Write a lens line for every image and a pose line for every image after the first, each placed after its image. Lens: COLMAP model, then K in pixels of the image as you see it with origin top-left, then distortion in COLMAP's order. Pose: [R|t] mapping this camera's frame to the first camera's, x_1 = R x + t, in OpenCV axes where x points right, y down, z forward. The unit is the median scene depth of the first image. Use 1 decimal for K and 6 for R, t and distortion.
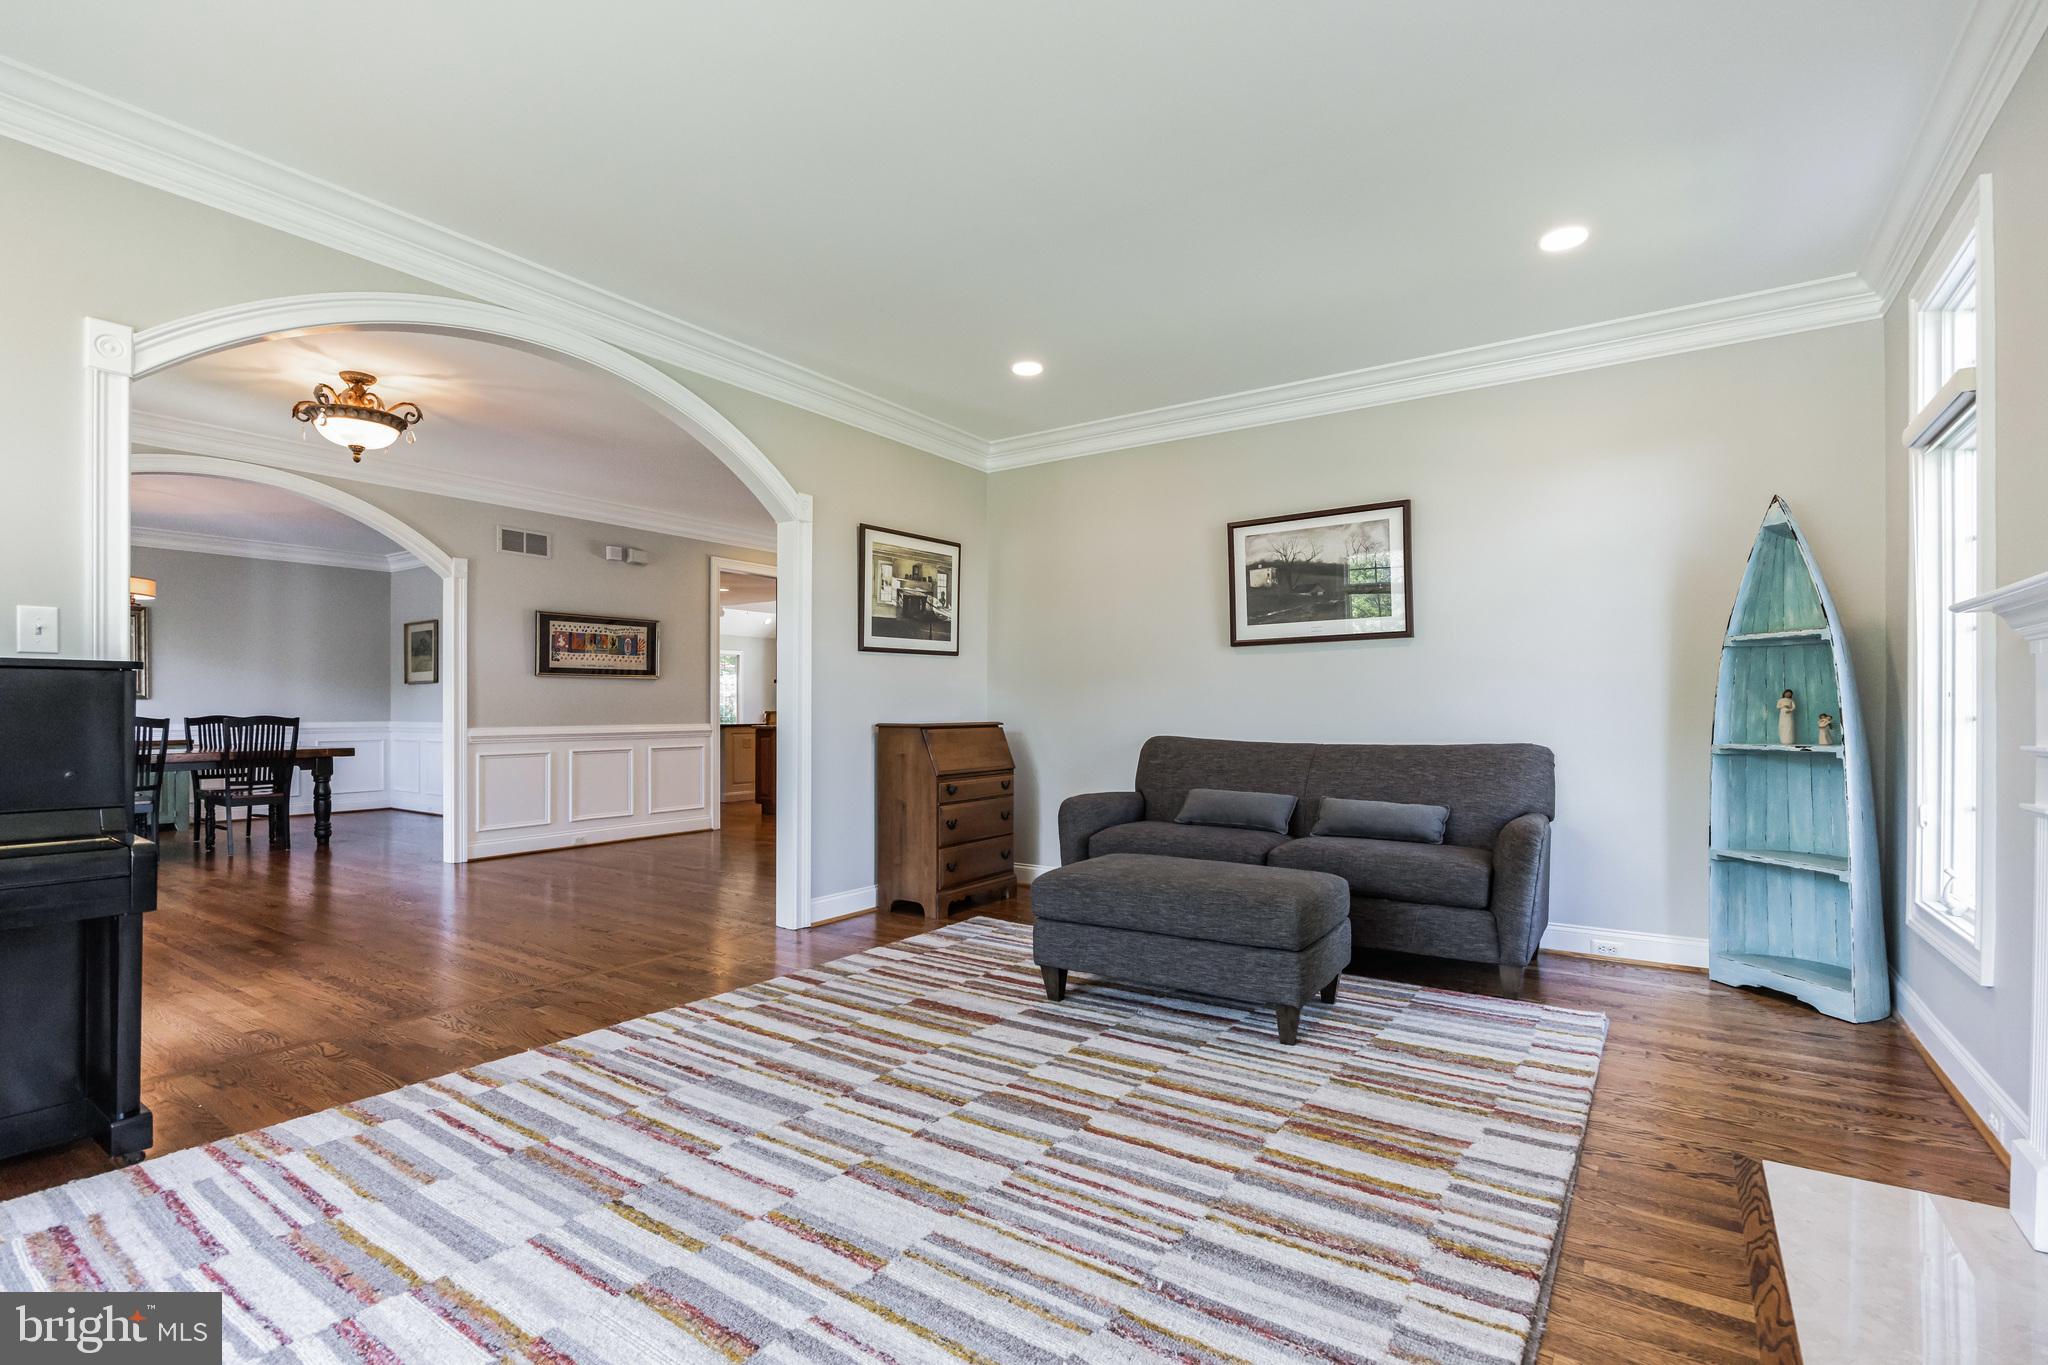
lens RADIAL K [[929.7, 0, 1028.2], [0, 929.7, 703.1], [0, 0, 1]] dist [-0.013168, 0.000613]
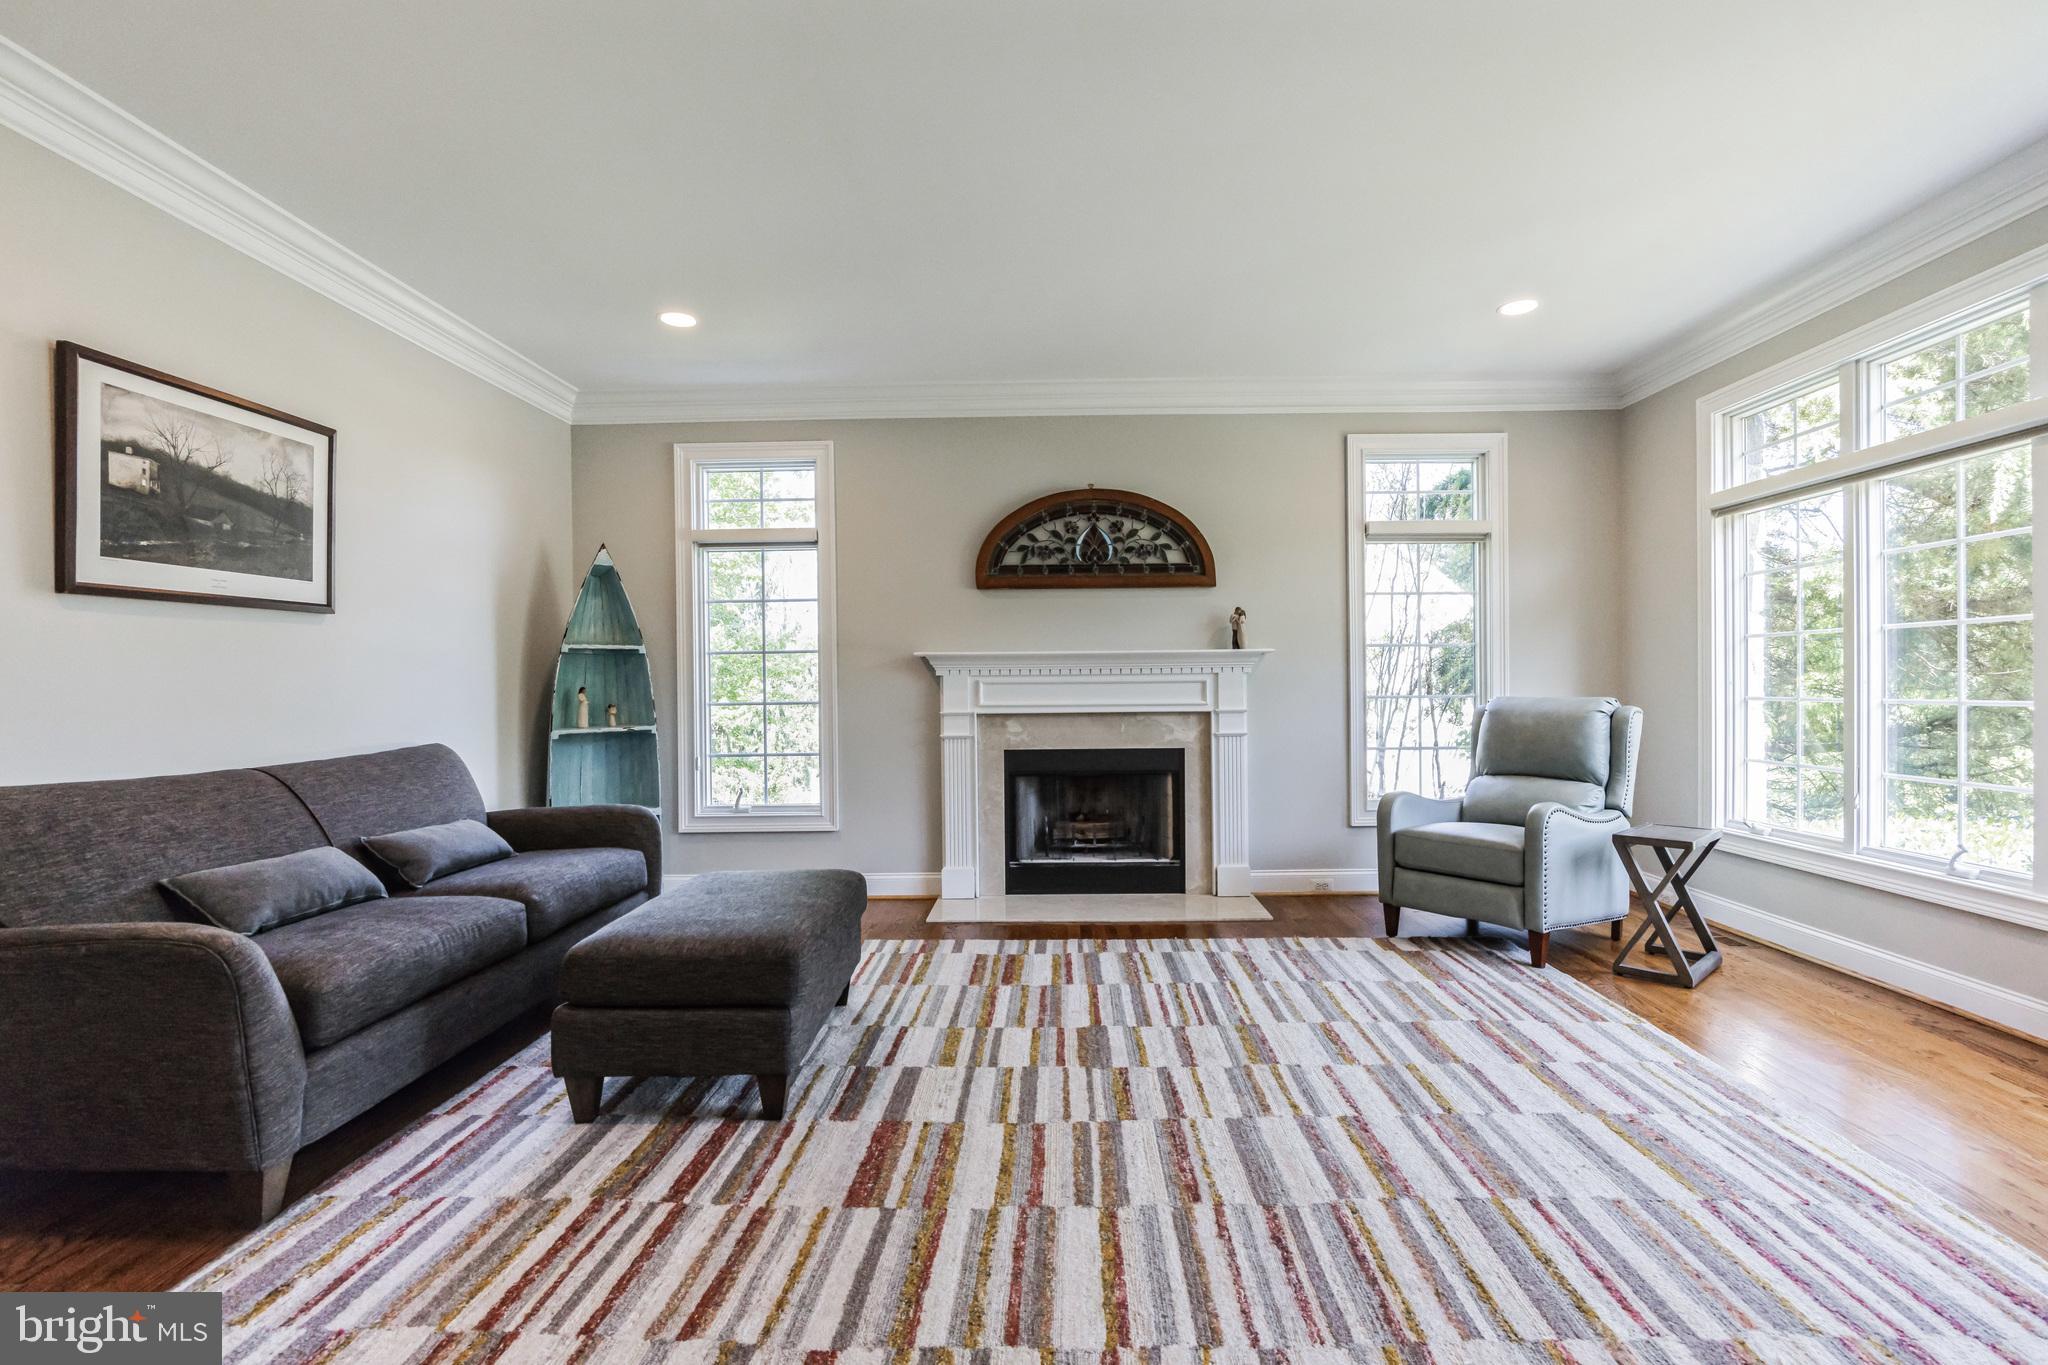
lens RADIAL K [[929.7, 0, 1020.1], [0, 929.7, 688.3], [0, 0, 1]] dist [-0.013168, 0.000613]
pose [[-0.525406, 0.000333, 0.850852, -0.910441], [0.002648, 0.999996, 0.001244, -0.017533], [-0.850848, 0.002907, -0.525404, 1.625861]]
